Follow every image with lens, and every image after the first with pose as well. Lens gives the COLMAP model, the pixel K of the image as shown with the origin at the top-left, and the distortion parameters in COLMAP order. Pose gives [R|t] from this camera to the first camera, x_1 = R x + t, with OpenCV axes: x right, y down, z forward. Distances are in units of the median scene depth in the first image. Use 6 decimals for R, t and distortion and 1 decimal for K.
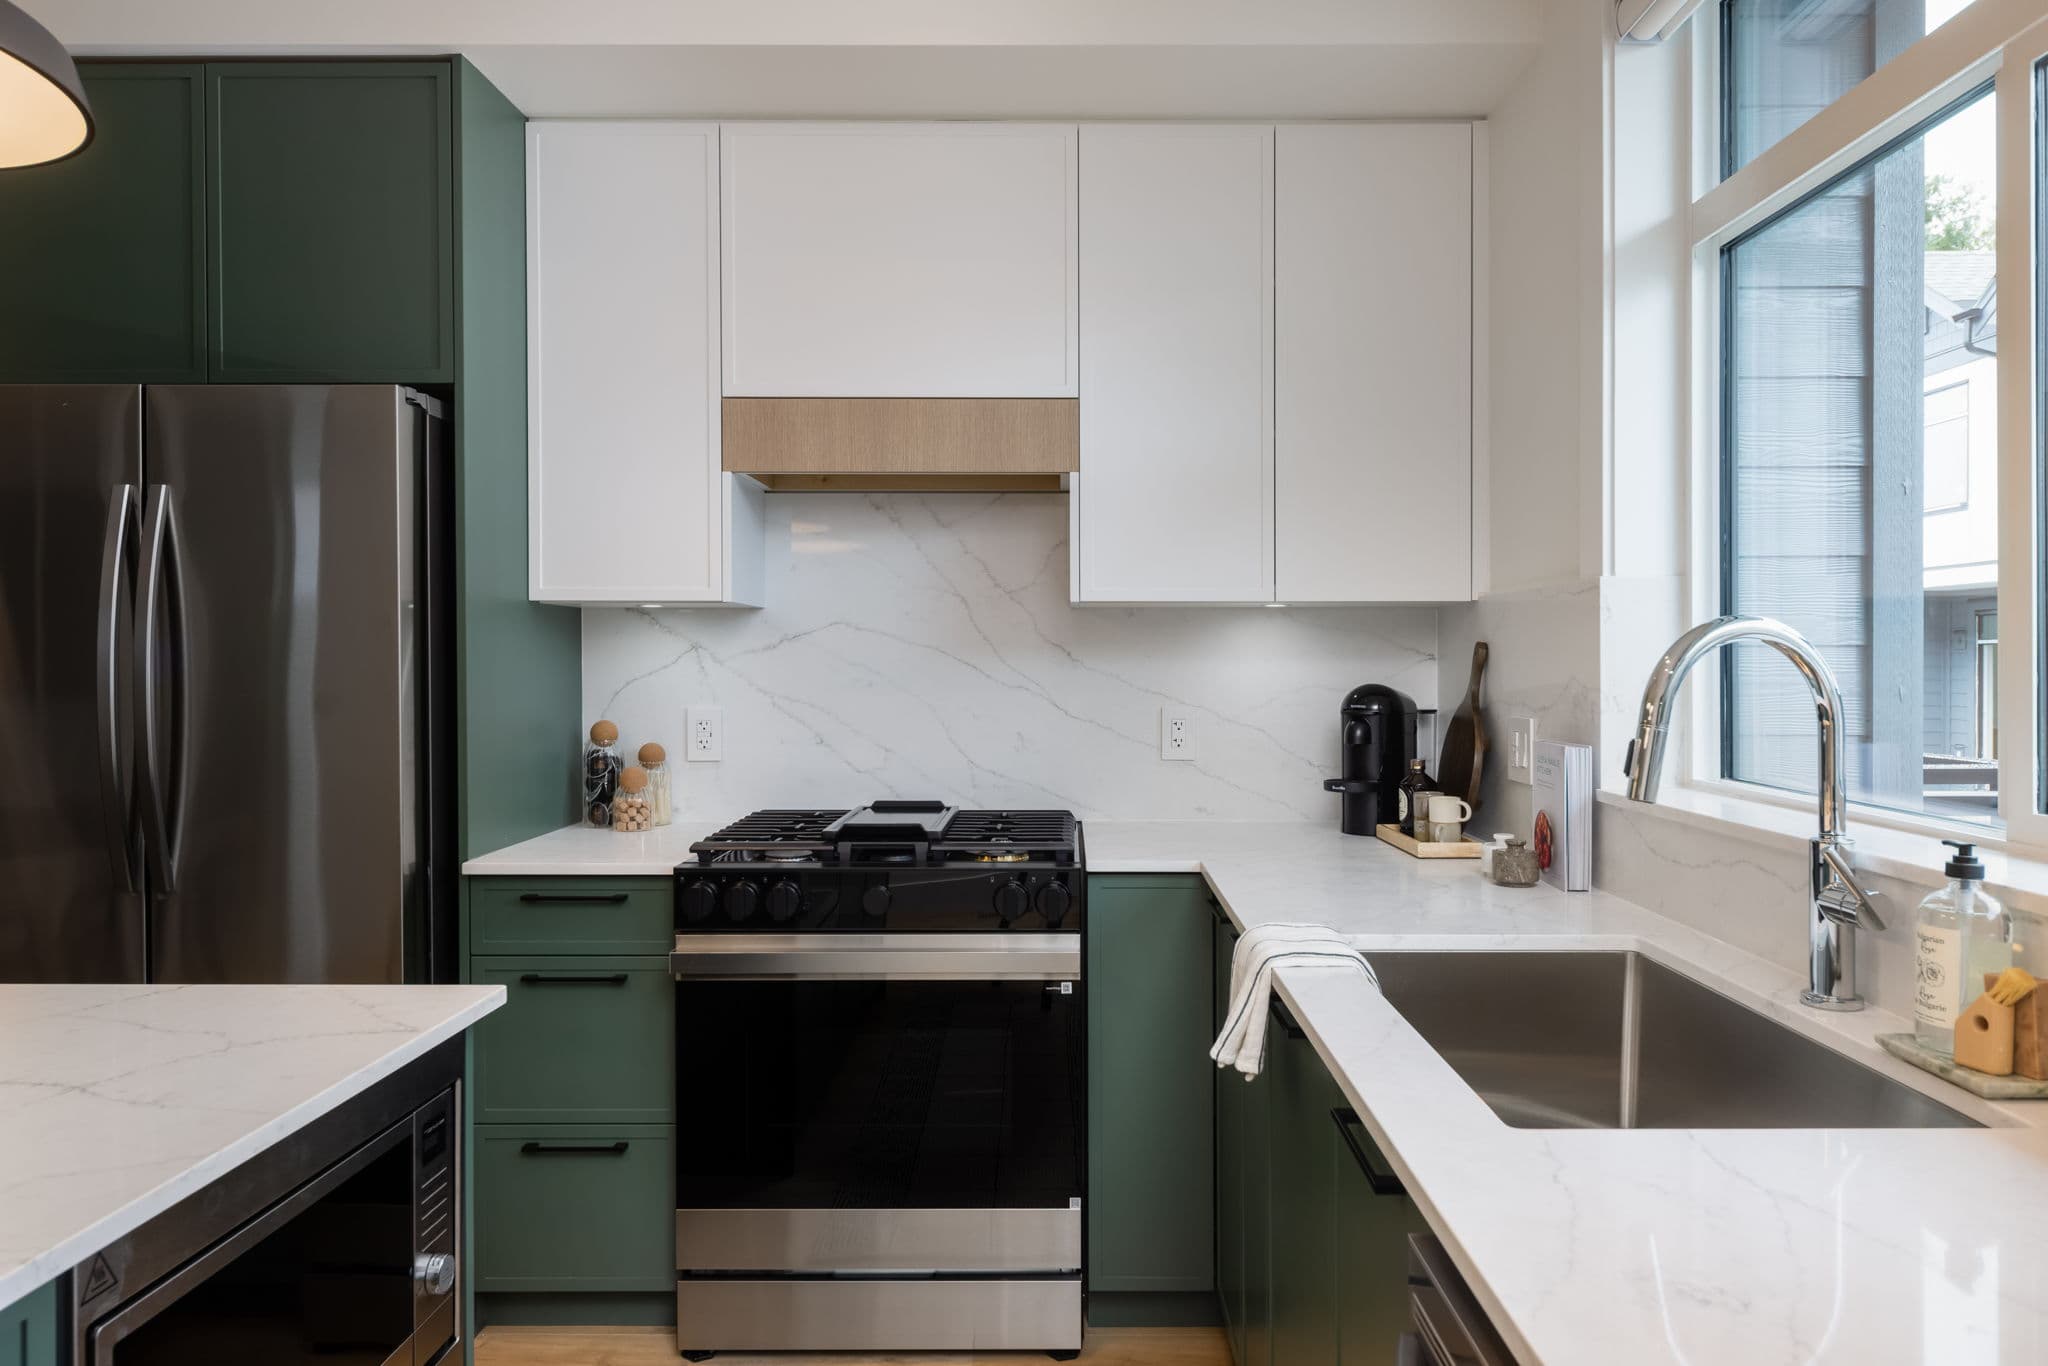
lens RADIAL K [[1459.3, 0, 1053.1], [0, 1459.3, 673.7], [0, 0, 1]] dist [-0.000302, 0.001747]
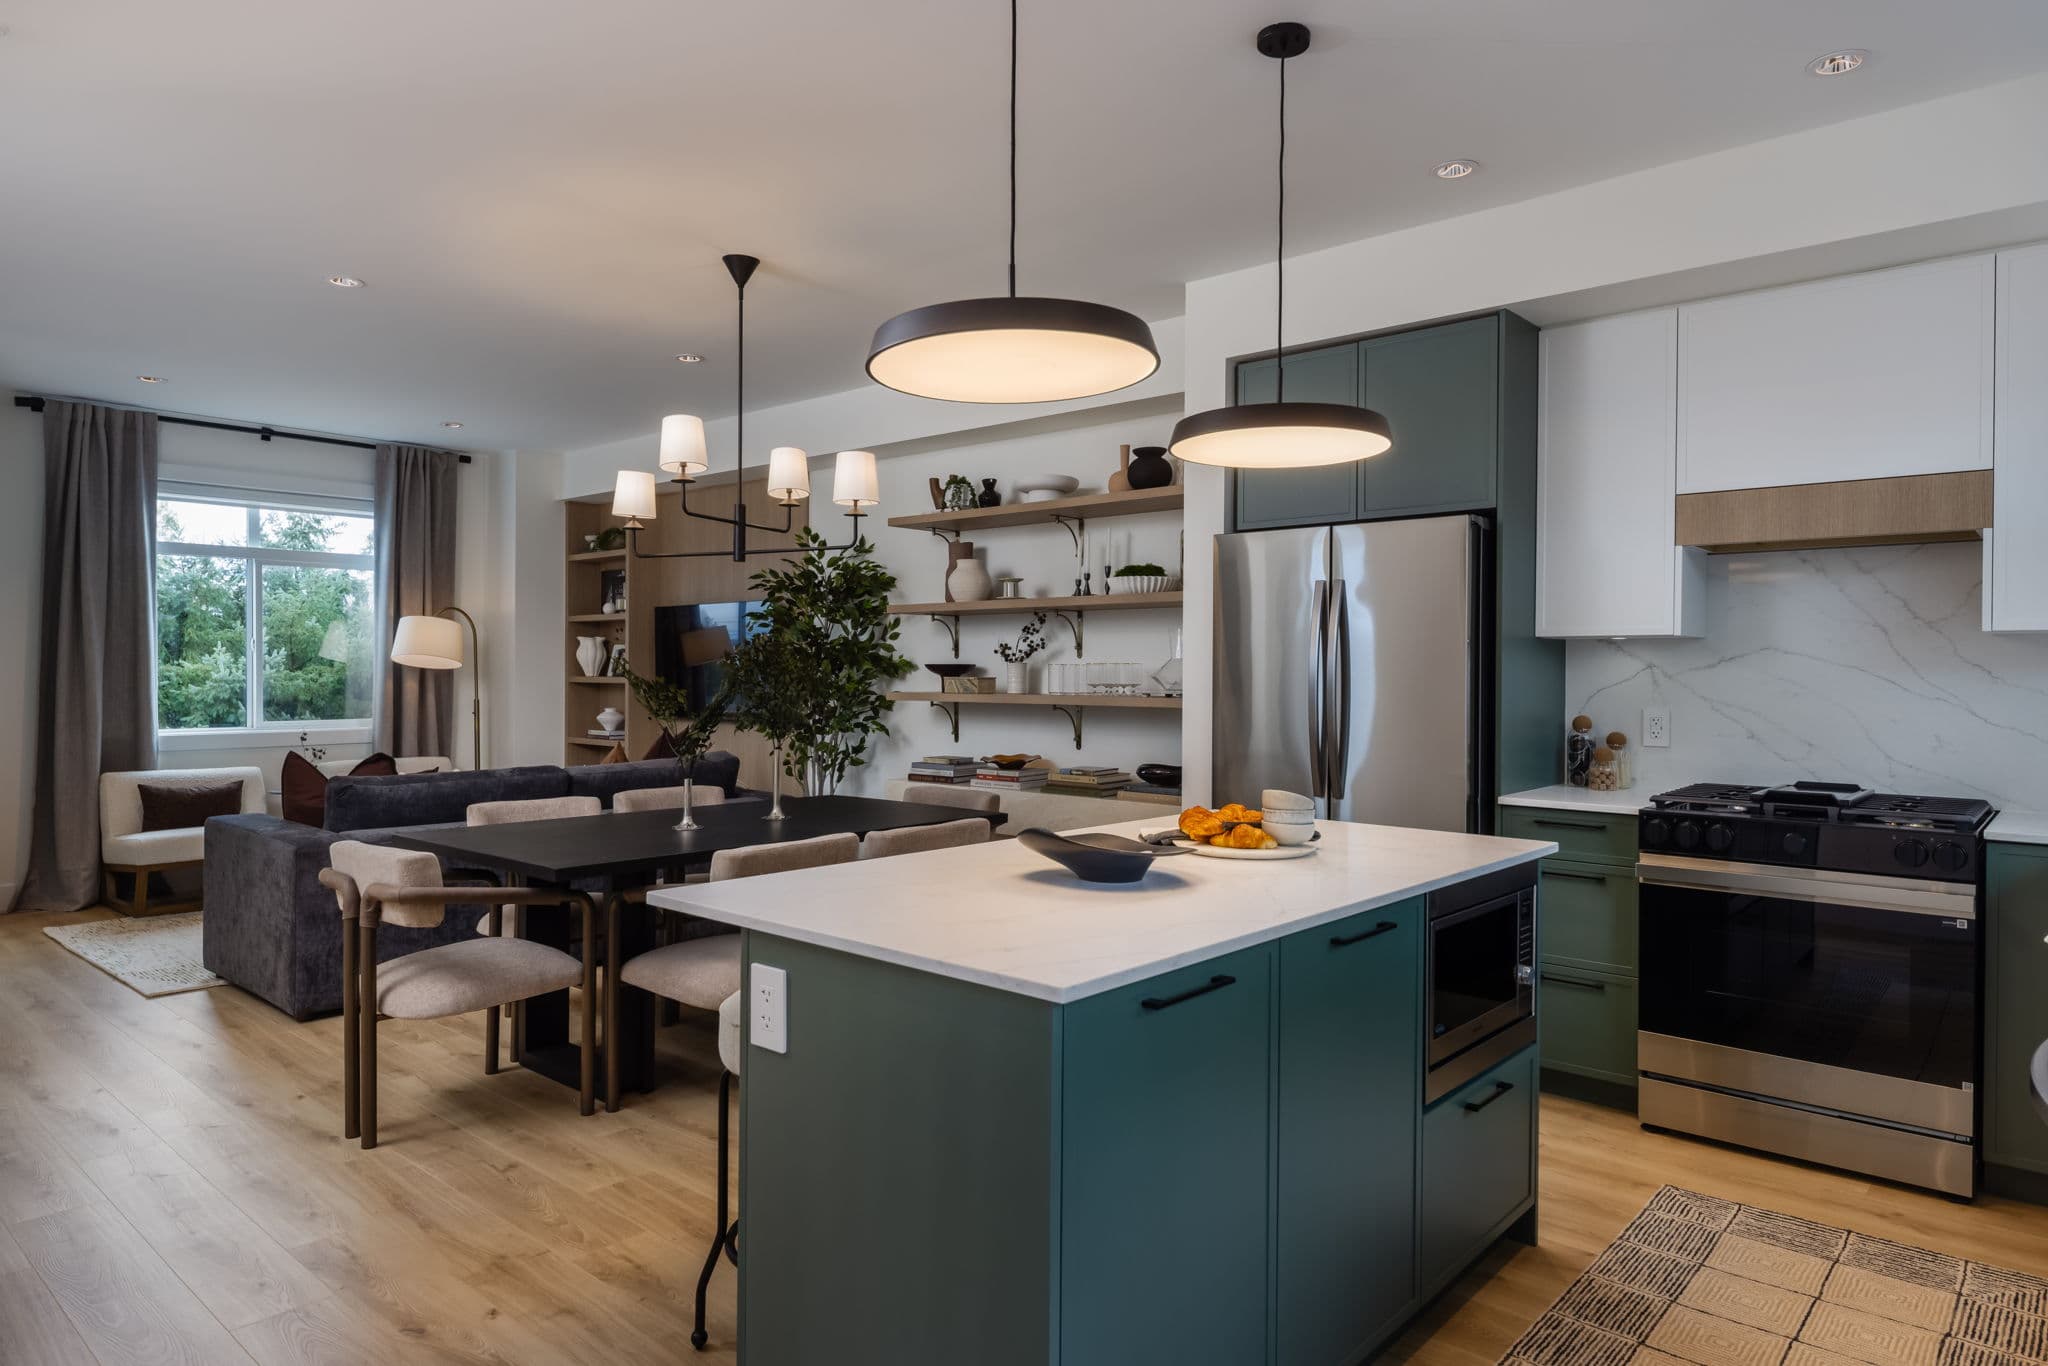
lens RADIAL K [[1122.1, 0, 1045.0], [0, 1122.1, 681.8], [0, 0, 1]] dist [-0.003620, -0.000514]
pose [[0.749477, 0.011579, -0.661929, 0.050576], [-0.012897, 0.999913, 0.002888, 0.002197], [0.661905, 0.006372, 0.749561, -0.294340]]
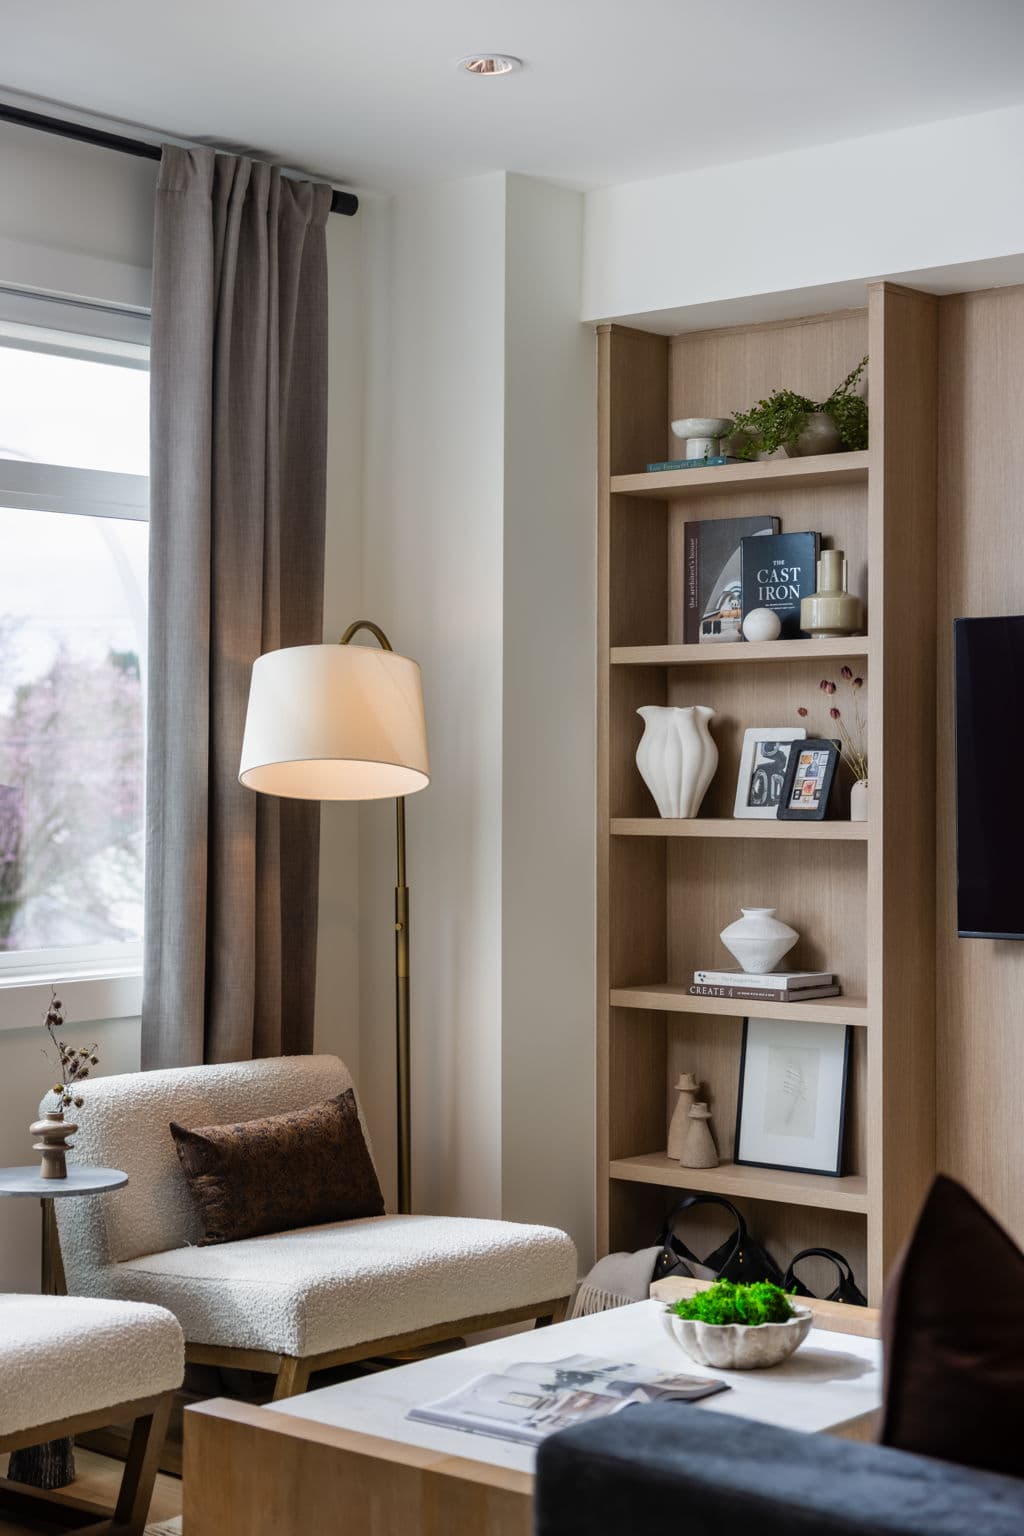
lens RADIAL K [[2199.1, 0, 576.0], [0, 2199.1, 767.6], [0, 0, 1]] dist [0.016124, 0.029383]
pose [[0.752300, 0.000584, -0.658821, -1.828204], [-0.008619, 0.999923, -0.008956, -0.019365], [0.658765, 0.012415, 0.752247, -0.514381]]
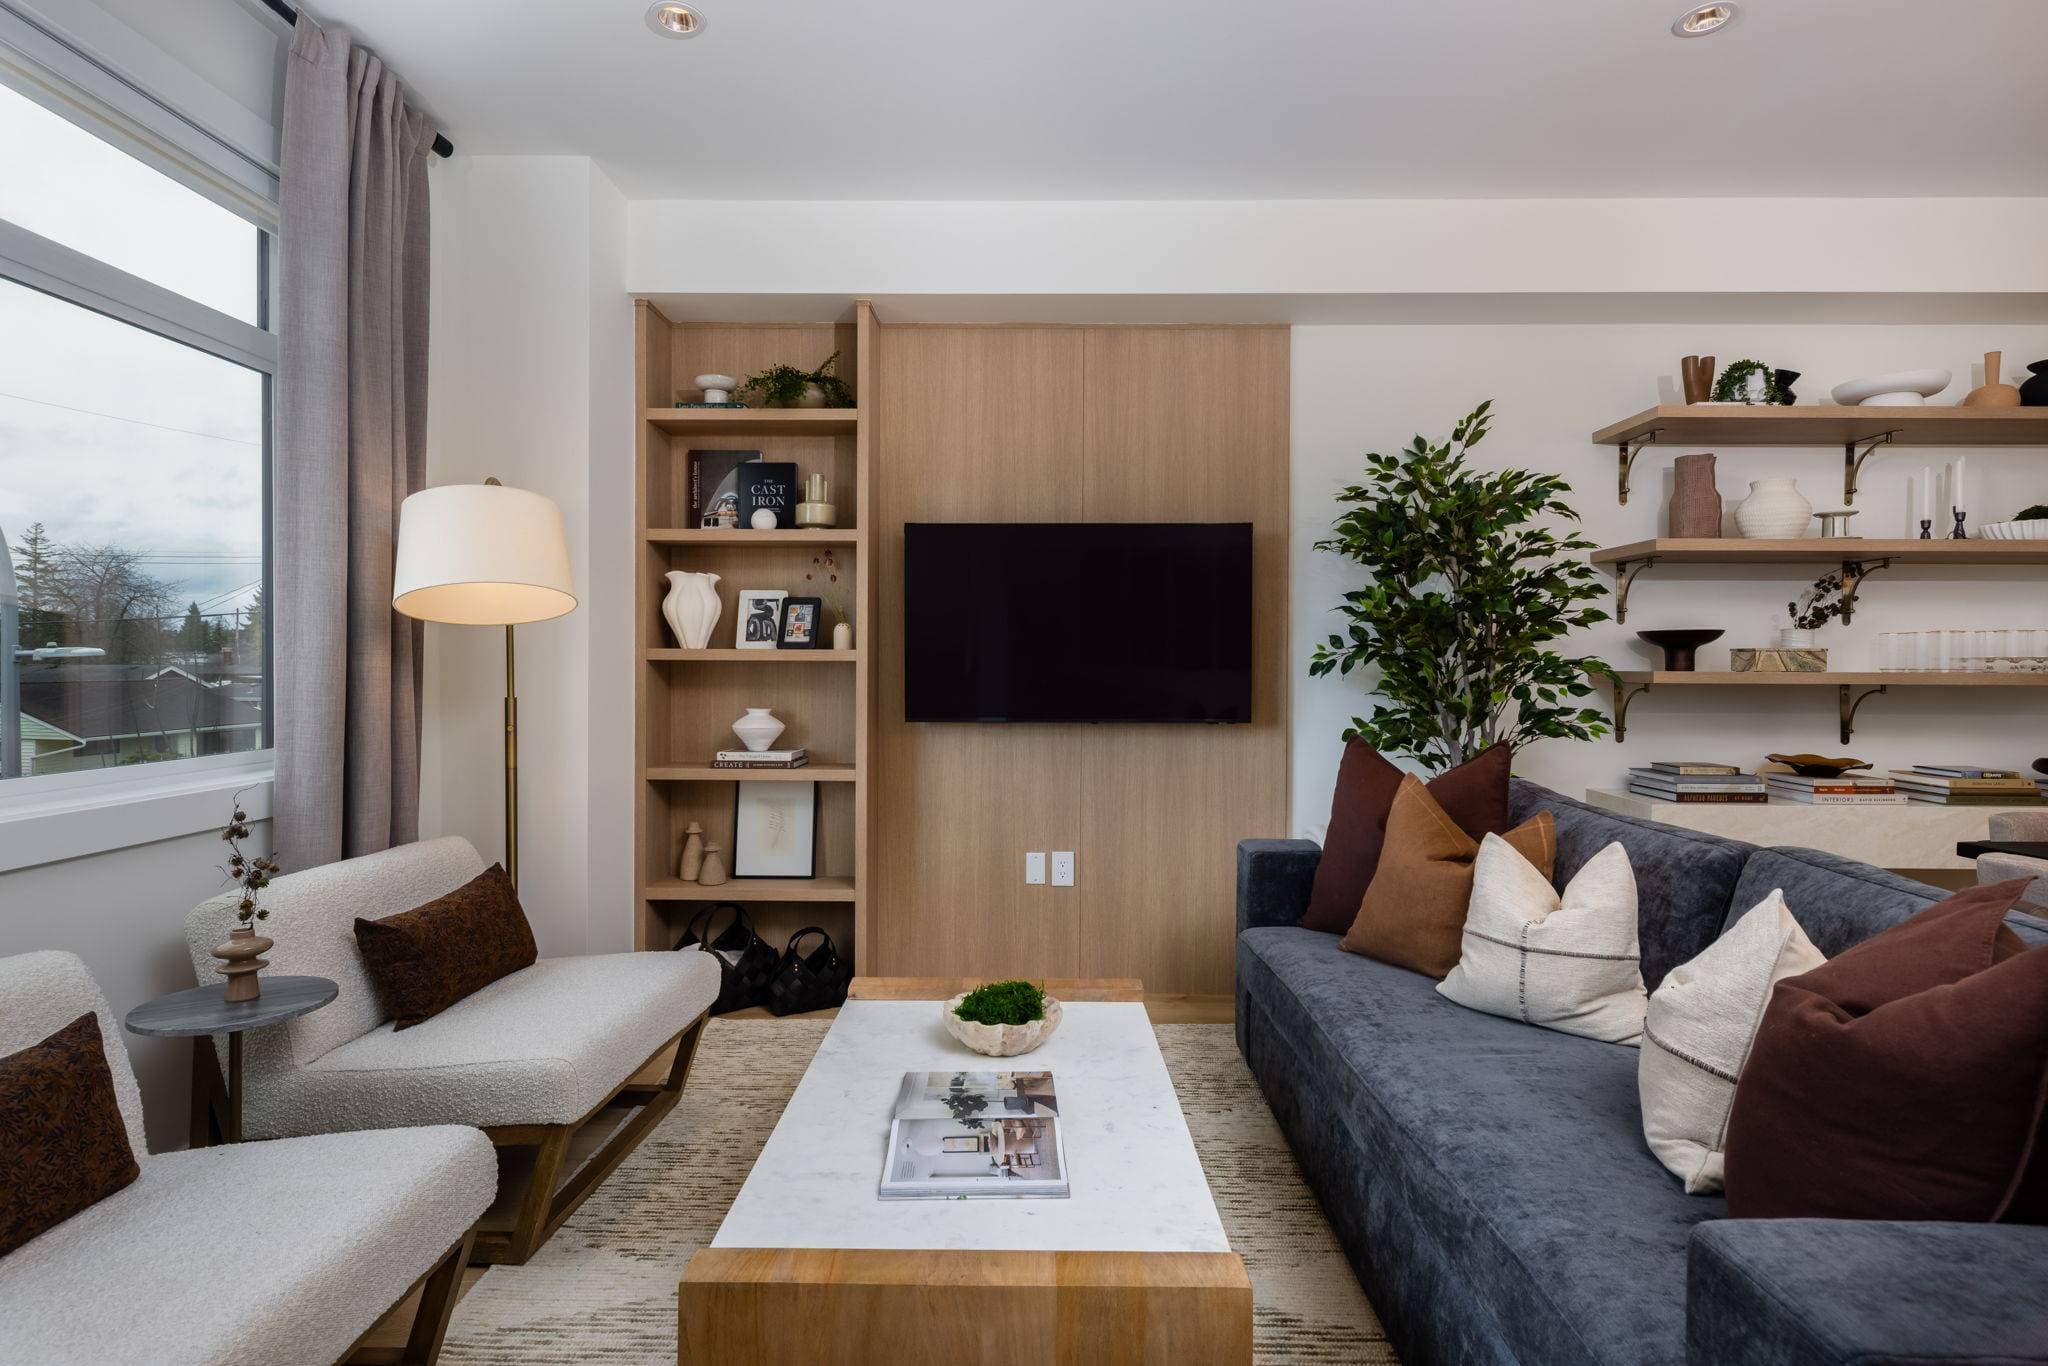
lens RADIAL K [[958.2, 0, 1012.1], [0, 958.2, 676.3], [0, 0, 1]] dist [0.002462, 0.000069]
pose [[0.997414, 0.009509, -0.071234, -2.730740], [-0.009180, 0.999946, 0.004947, 0.046275], [0.071277, -0.004281, 0.997447, -0.120360]]
